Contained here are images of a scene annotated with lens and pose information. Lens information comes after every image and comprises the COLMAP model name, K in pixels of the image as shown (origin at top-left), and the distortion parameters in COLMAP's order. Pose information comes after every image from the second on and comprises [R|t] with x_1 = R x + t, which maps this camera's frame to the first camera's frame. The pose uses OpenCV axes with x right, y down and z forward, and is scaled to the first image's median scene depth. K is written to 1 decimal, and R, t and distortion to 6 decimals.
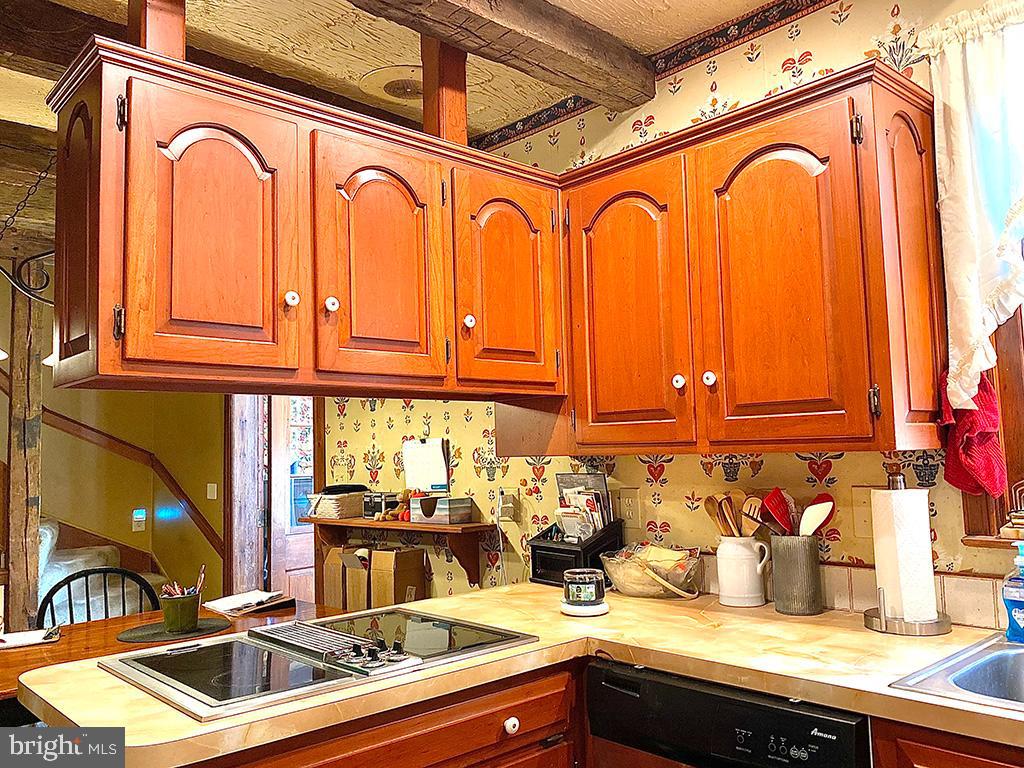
lens RADIAL K [[815.1, 0, 512.8], [0, 815.1, 368.2], [0, 0, 1]] dist [0.000367, -0.002360]
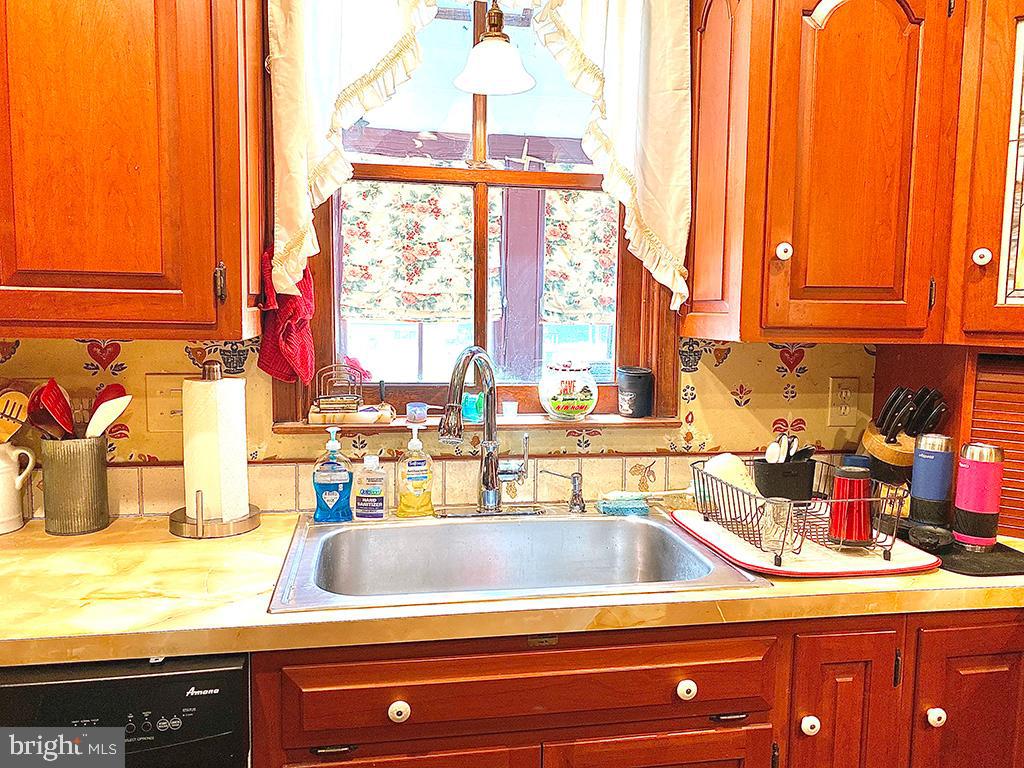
lens RADIAL K [[764.4, 0, 513.5], [0, 764.4, 381.4], [0, 0, 1]] dist [-0.022490, -0.005034]
pose [[0.517477, -0.052022, 0.854114, -0.064875], [-0.121071, 0.983658, 0.133264, -0.000277], [-0.847089, -0.172369, 0.502722, 0.272875]]
